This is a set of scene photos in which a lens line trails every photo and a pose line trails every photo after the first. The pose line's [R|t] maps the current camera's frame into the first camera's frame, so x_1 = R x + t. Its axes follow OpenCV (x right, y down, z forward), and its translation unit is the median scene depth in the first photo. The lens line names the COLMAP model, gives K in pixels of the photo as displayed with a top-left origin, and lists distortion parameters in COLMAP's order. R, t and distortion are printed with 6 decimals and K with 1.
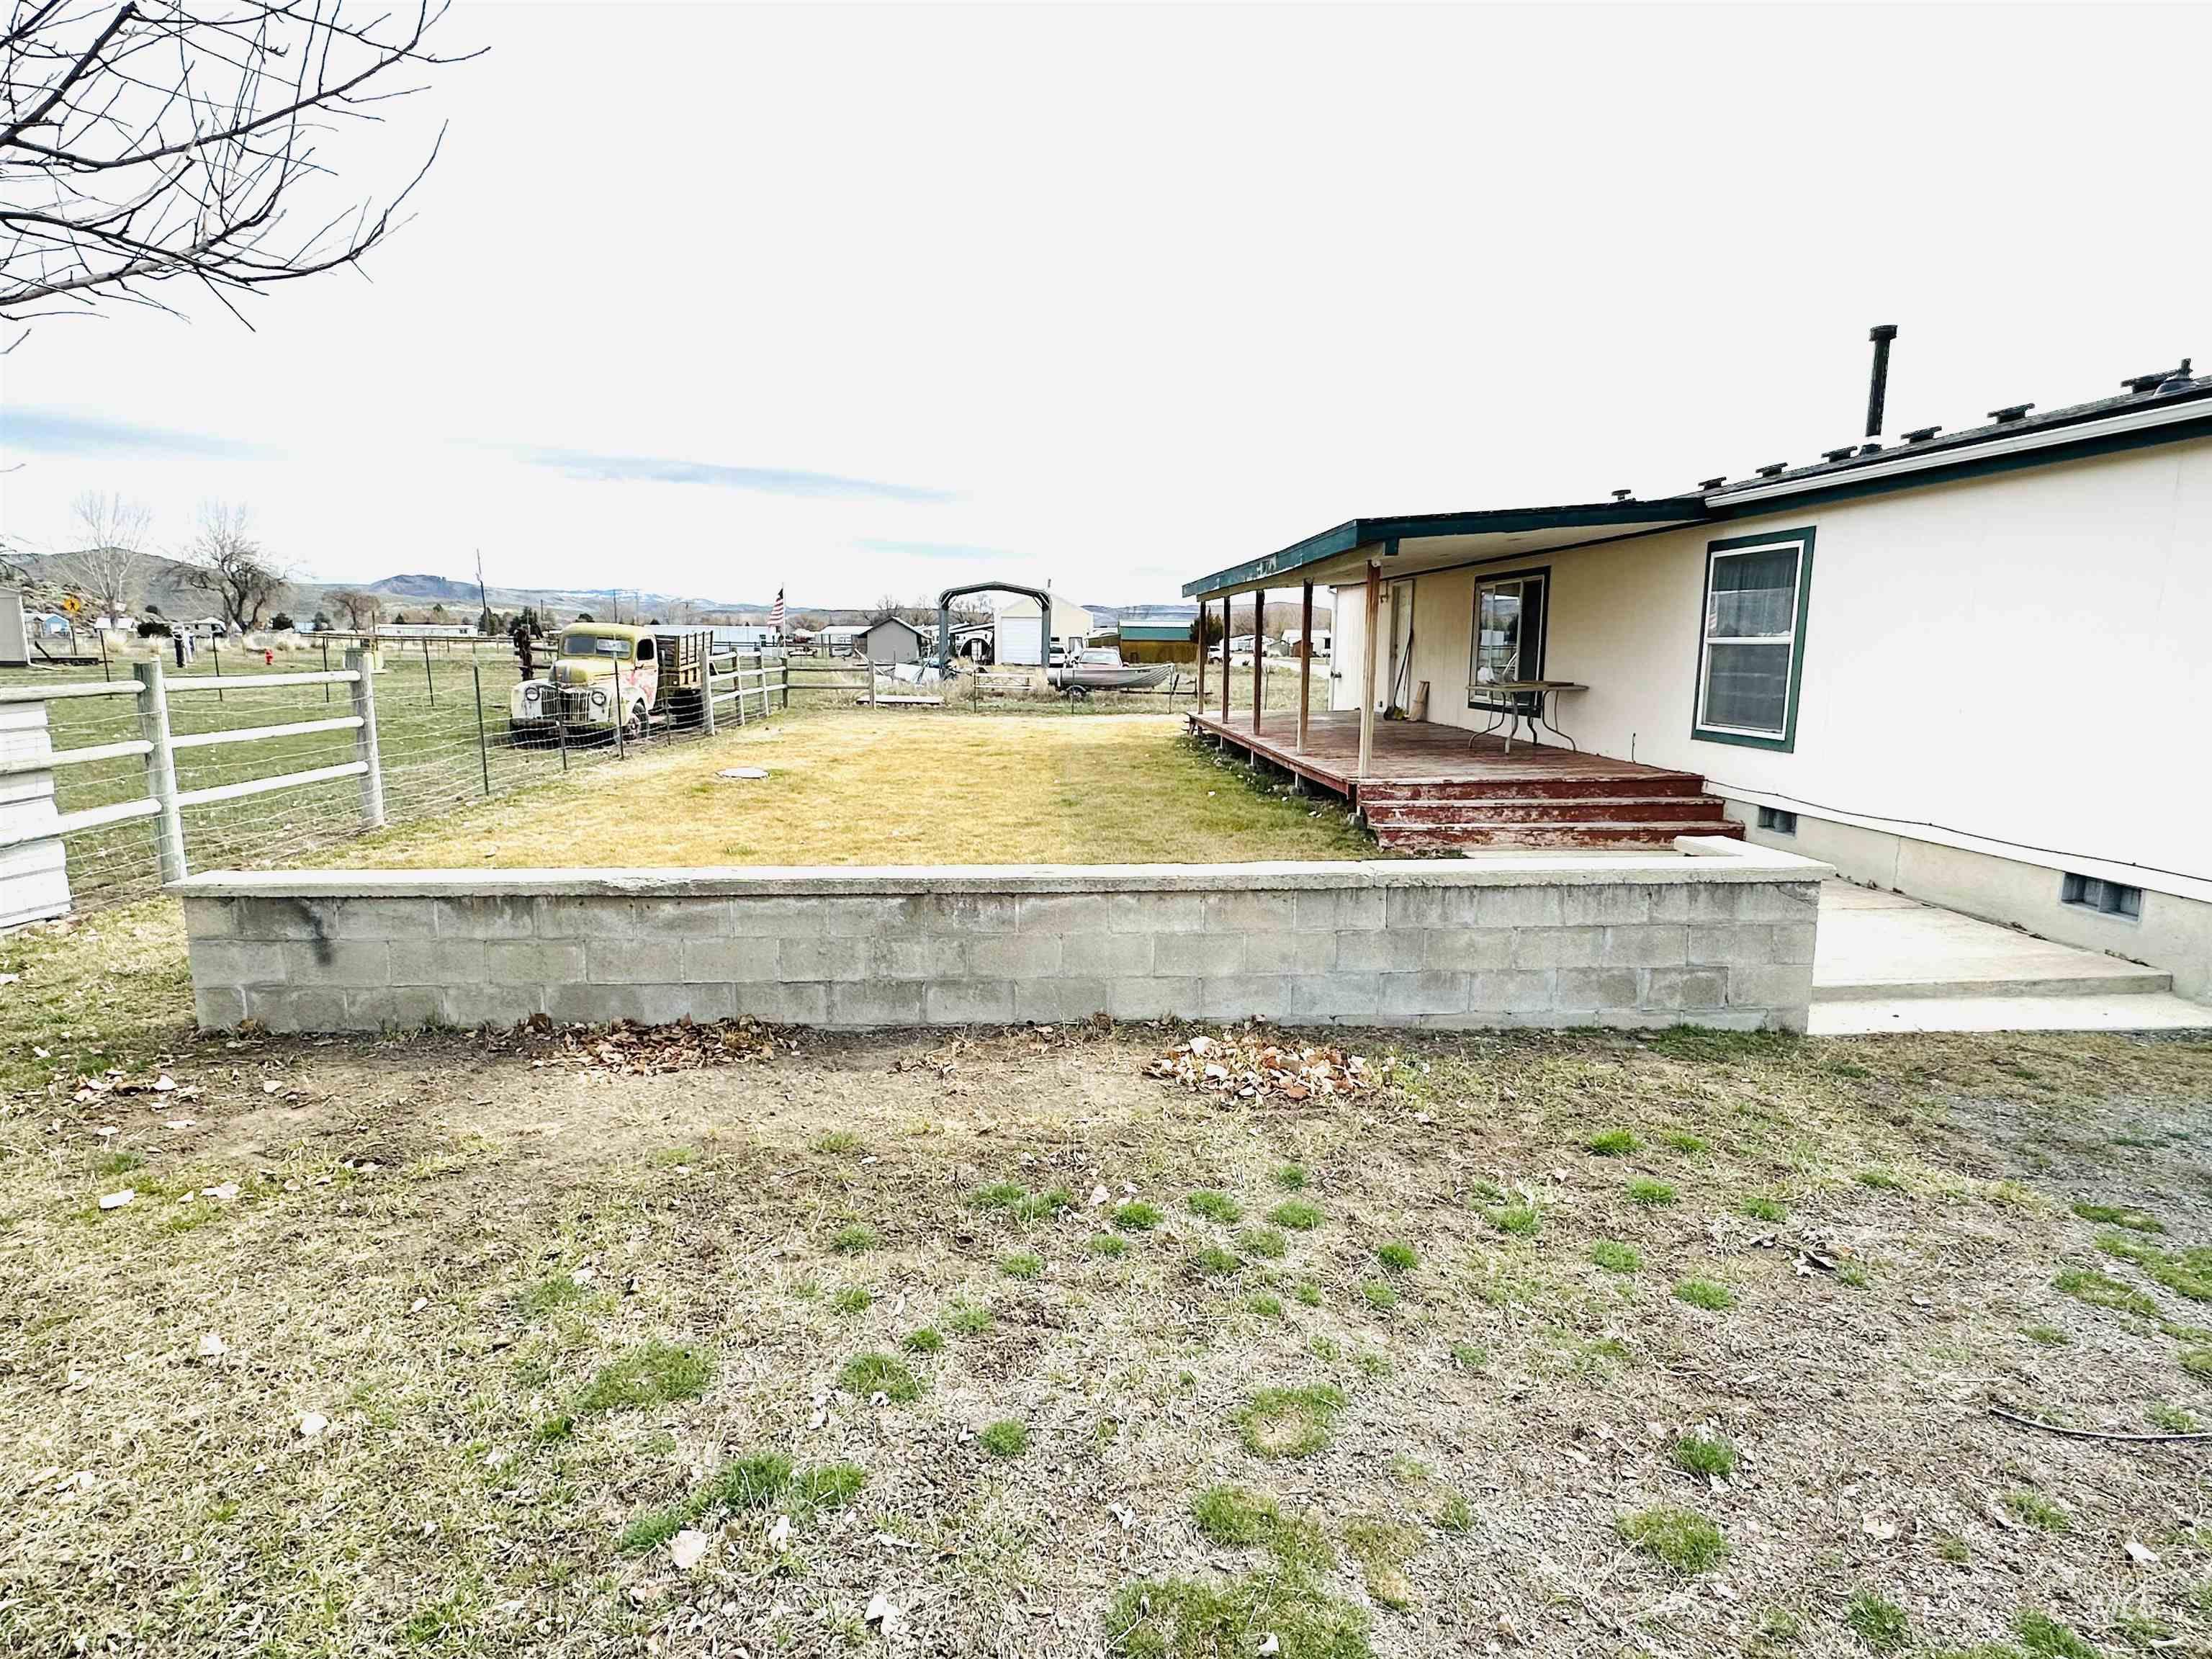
lens RADIAL K [[1161.4, 0, 1109.2], [0, 1161.4, 833.3], [0, 0, 1]] dist [-0.003919, 0.002432]
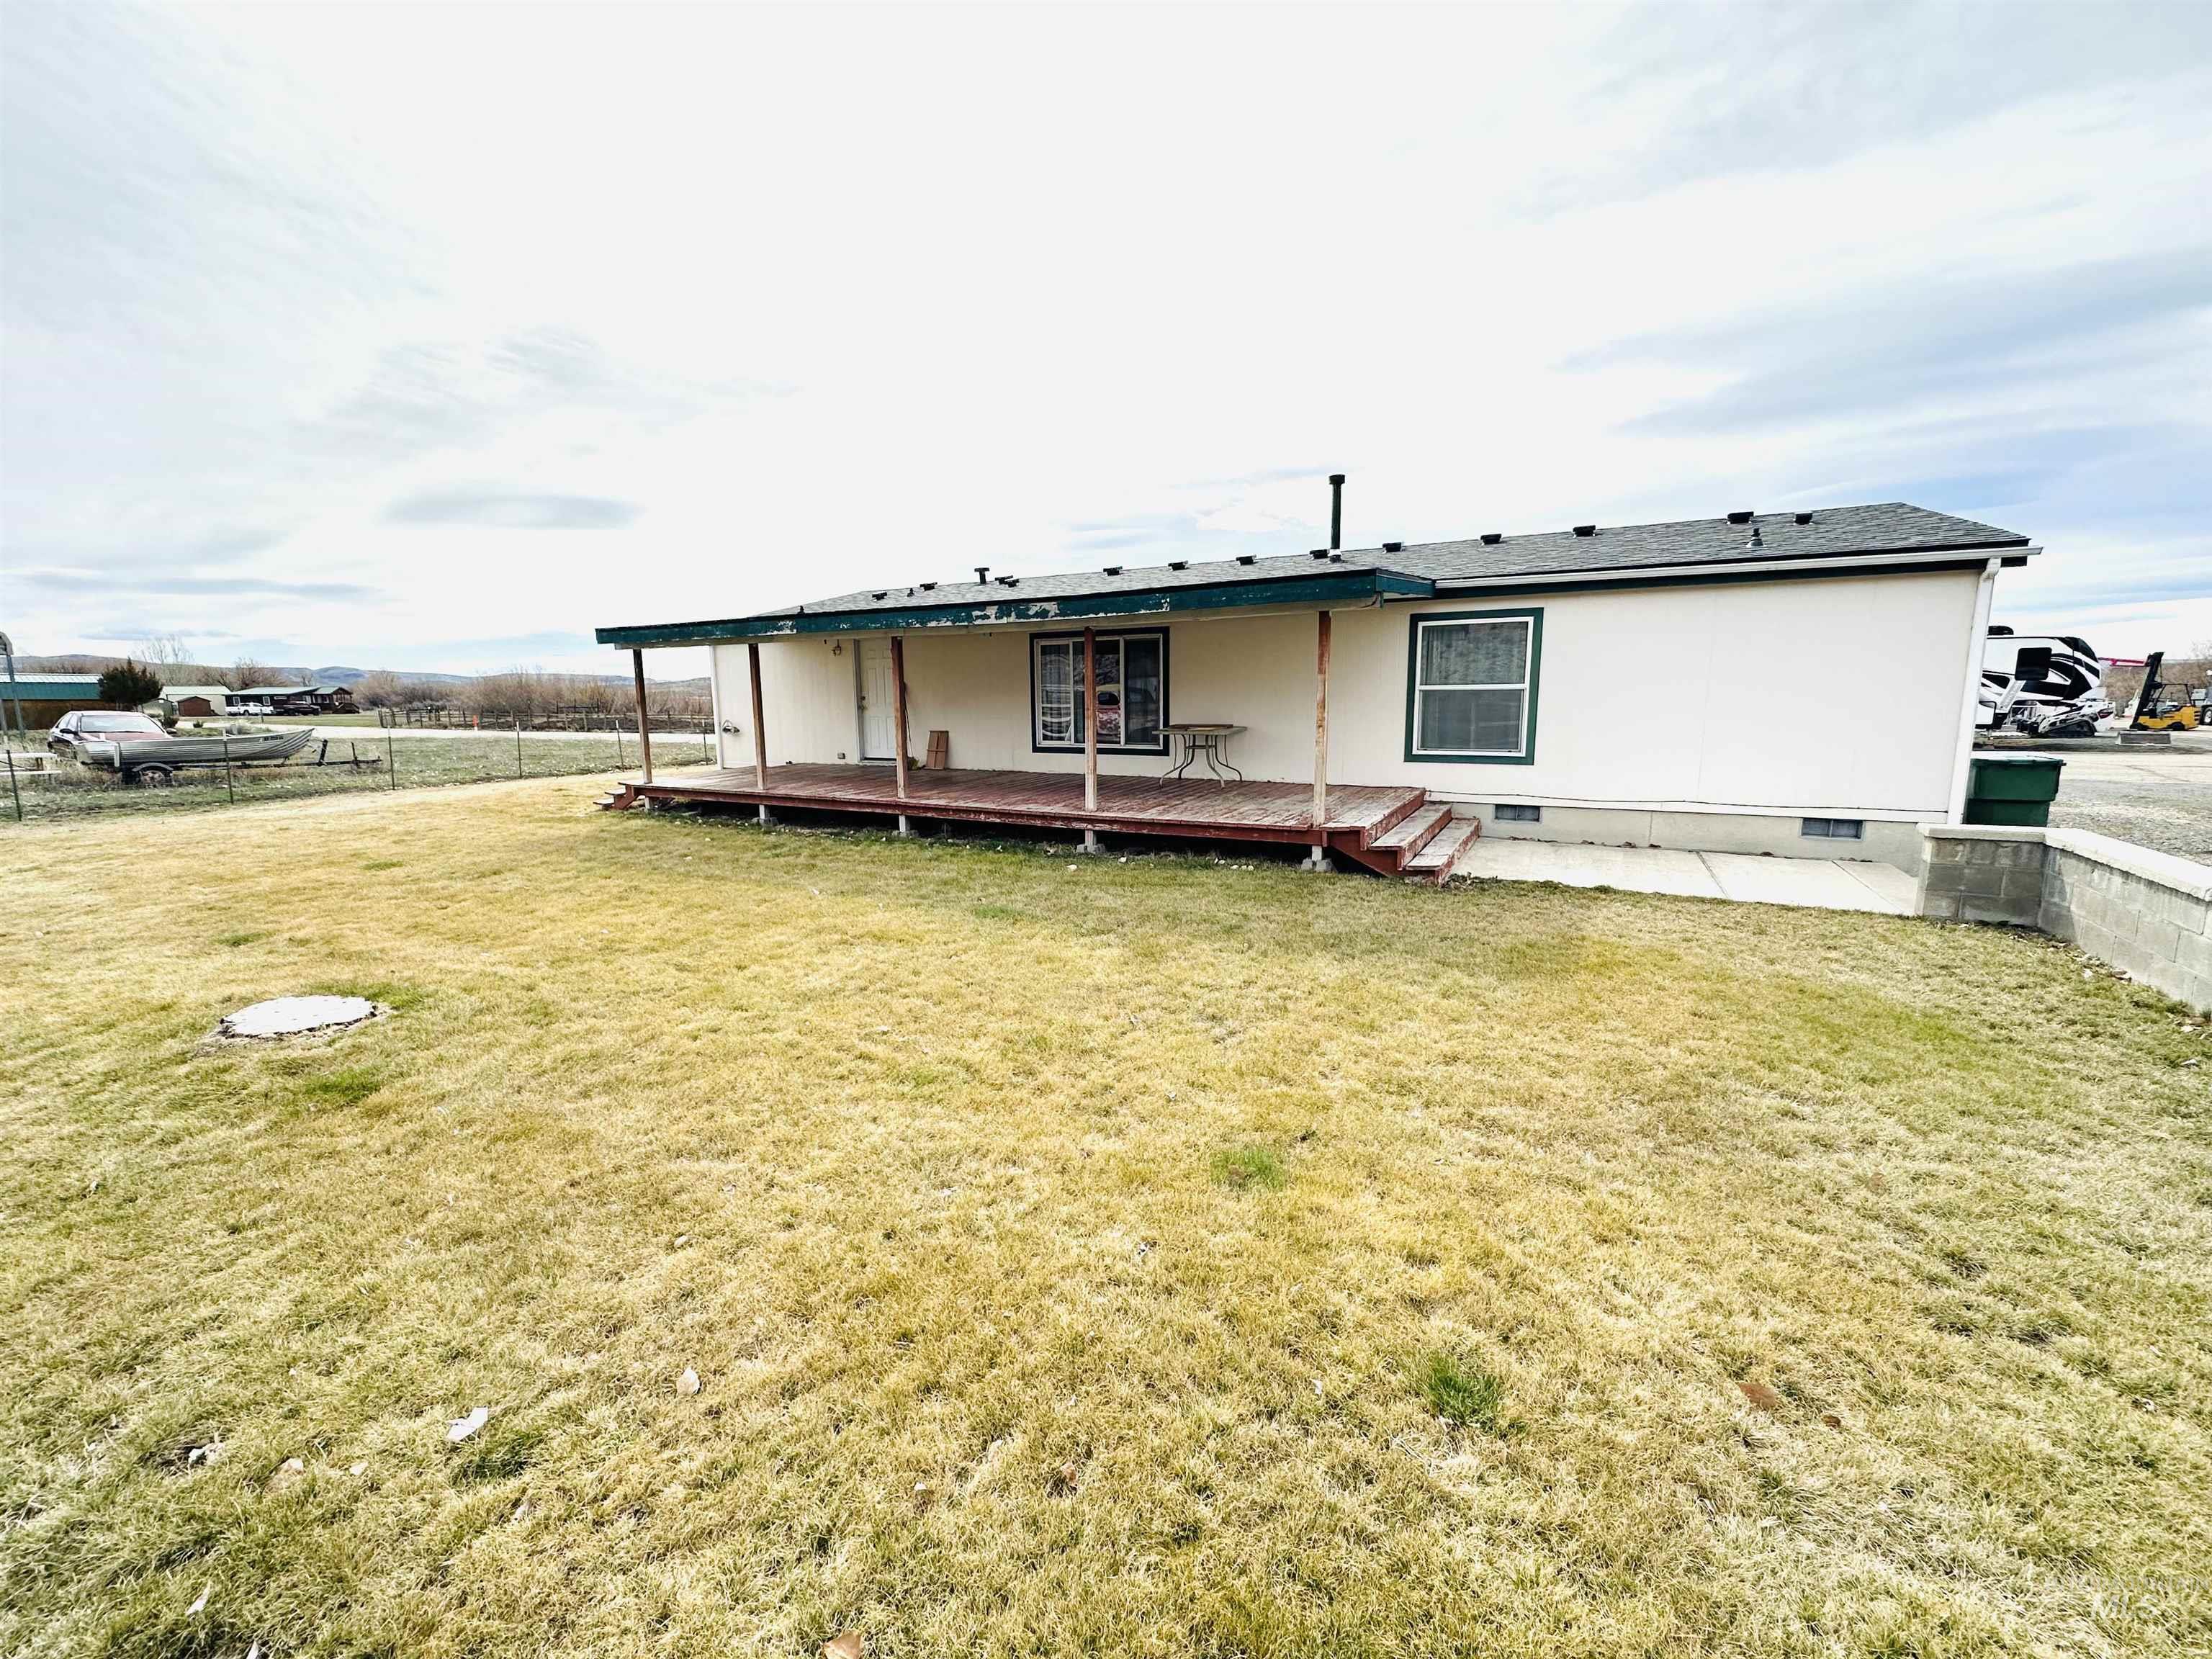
lens RADIAL K [[886.7, 0, 1106.0], [0, 886.7, 829.5], [0, 0, 1]] dist [-0.000257, -0.000234]
pose [[0.544541, -0.140902, 0.826814, -0.554773], [0.148572, 0.986403, 0.070248, -0.130438], [-0.825470, 0.084589, 0.558071, 0.740824]]
